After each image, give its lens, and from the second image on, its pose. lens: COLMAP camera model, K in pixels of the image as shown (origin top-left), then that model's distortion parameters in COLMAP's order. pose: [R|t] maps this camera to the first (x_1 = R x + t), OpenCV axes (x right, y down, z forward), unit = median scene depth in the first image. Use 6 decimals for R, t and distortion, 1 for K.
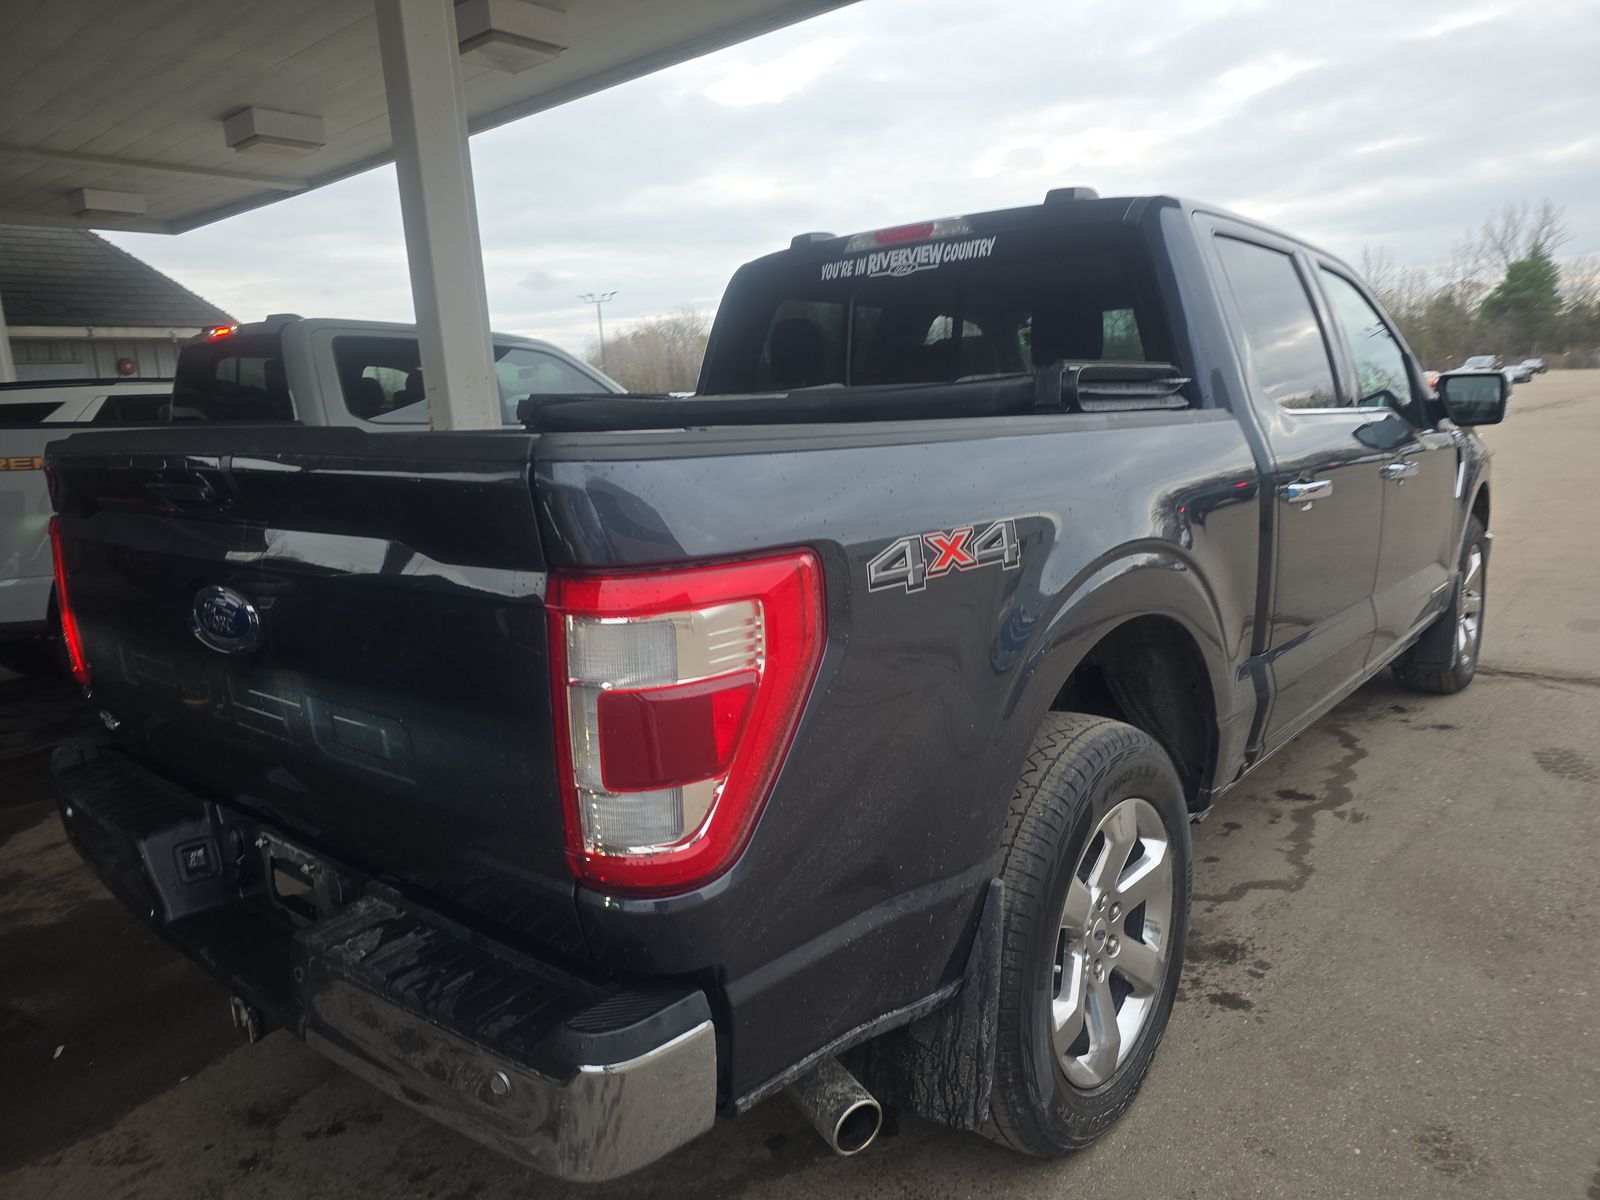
lens RADIAL K [[1061.8, 0, 814.2], [0, 1061.8, 604.5], [0, 0, 1]] dist [0.031617, -0.039844]
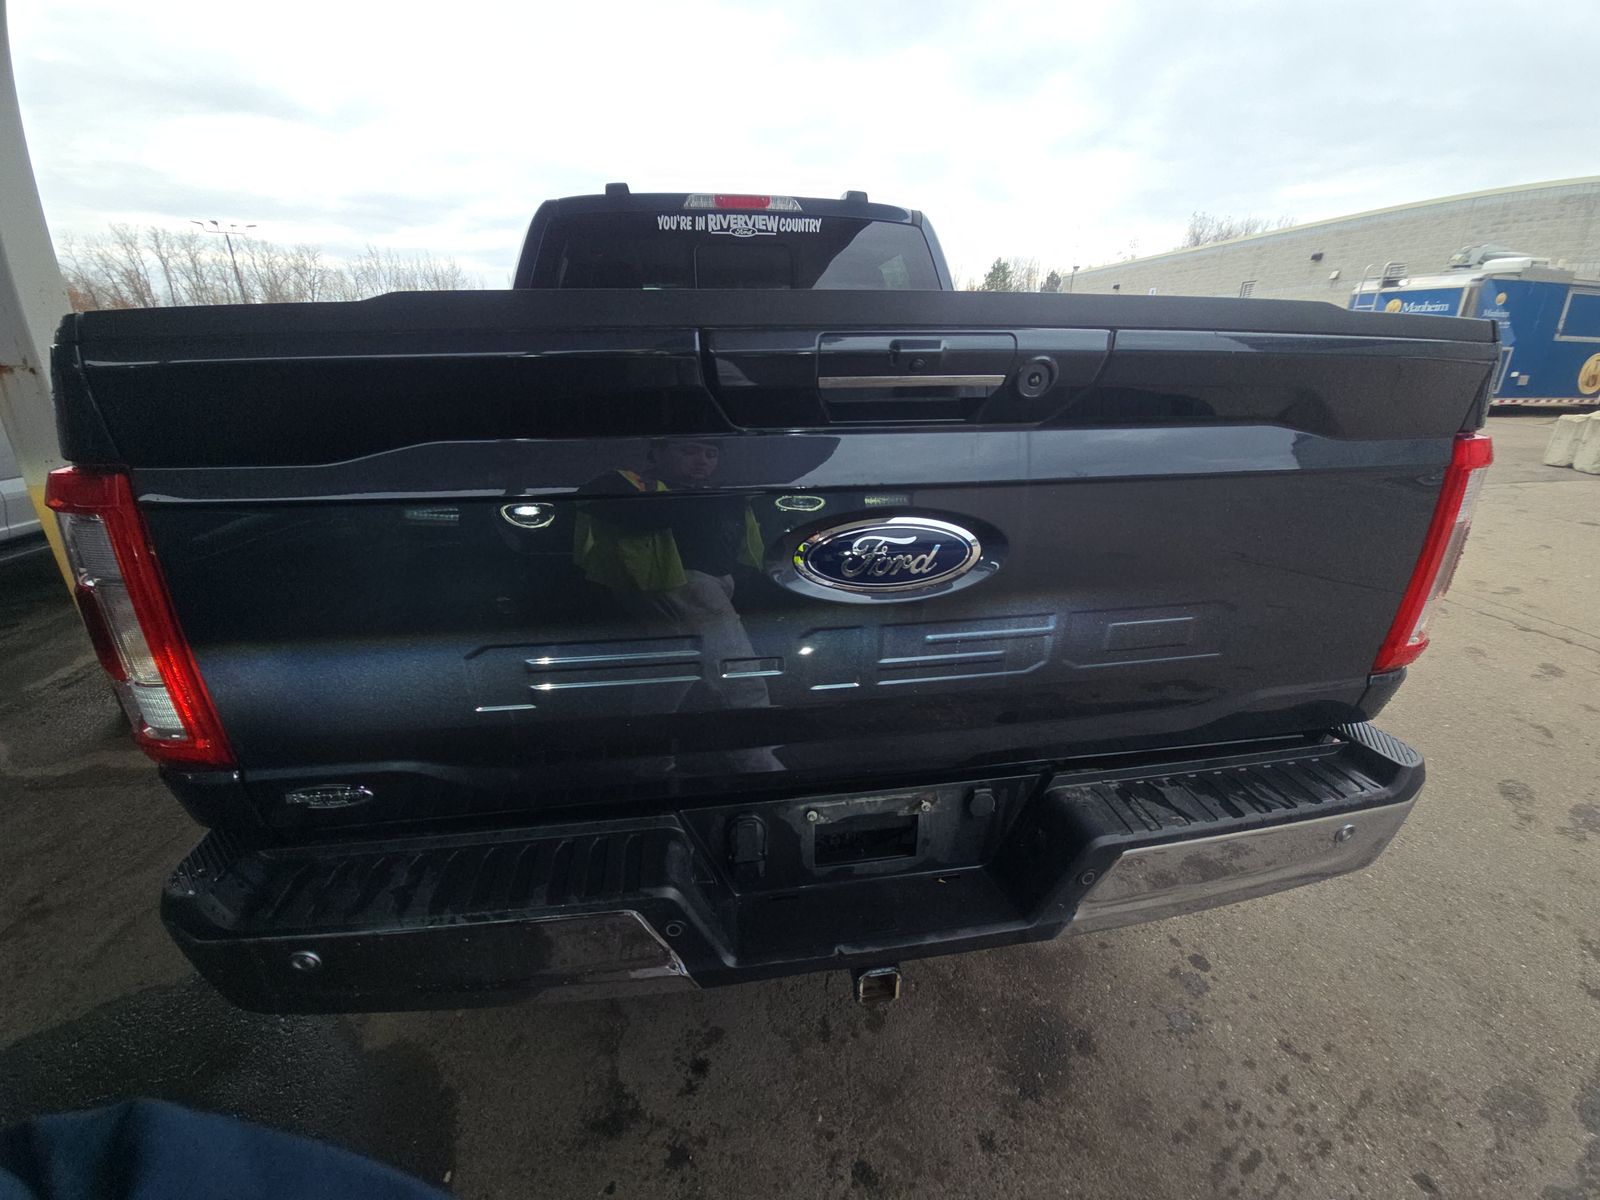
lens RADIAL K [[642.9, 0, 806.2], [0, 642.9, 596.2], [0, 0, 1]] dist [-0.007098, -0.003935]
pose [[0.653109, -0.234804, 0.719942, -0.530378], [0.113819, 0.970352, 0.213220, -0.044521], [-0.748661, -0.057313, 0.660471, 0.409024]]
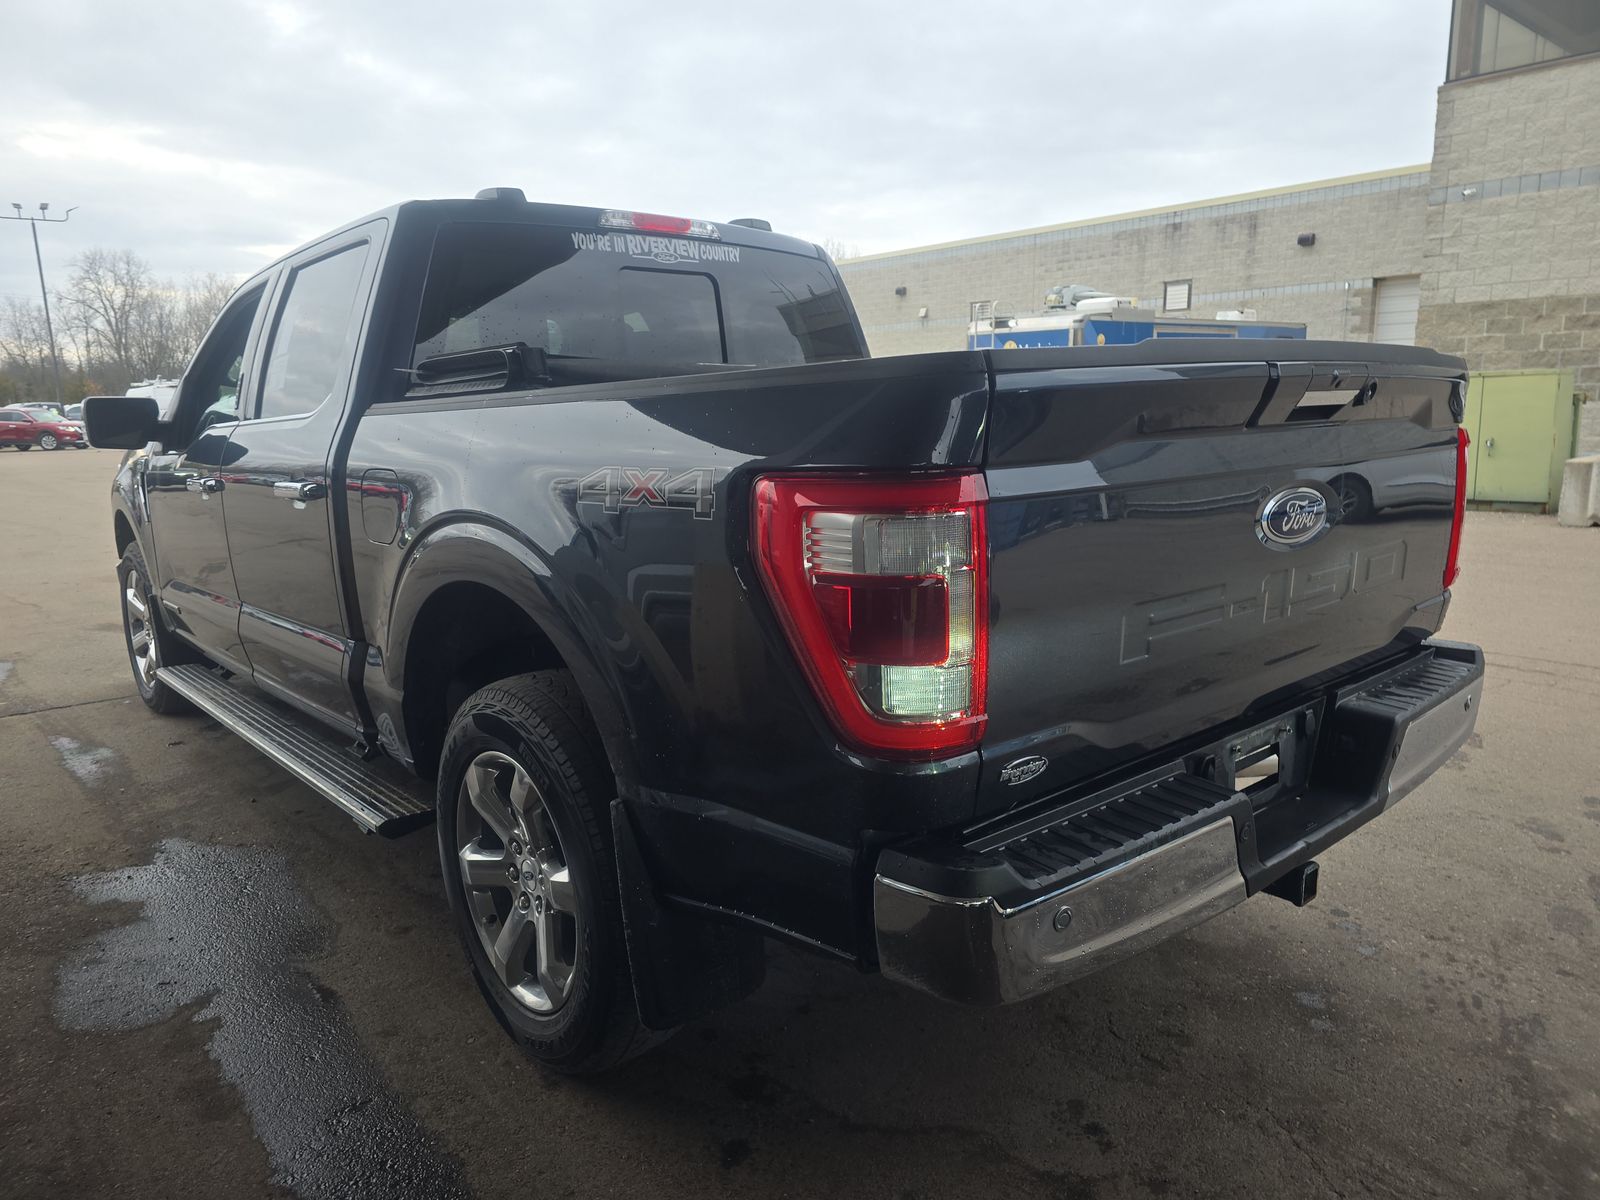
lens RADIAL K [[1061.8, 0, 808.2], [0, 1061.8, 603.1], [0, 0, 1]] dist [0.031617, -0.039844]
pose [[0.148120, -0.145893, 0.978149, -0.978683], [0.194129, 0.974106, 0.115893, -0.077464], [-0.969729, 0.172721, 0.172606, 0.744821]]
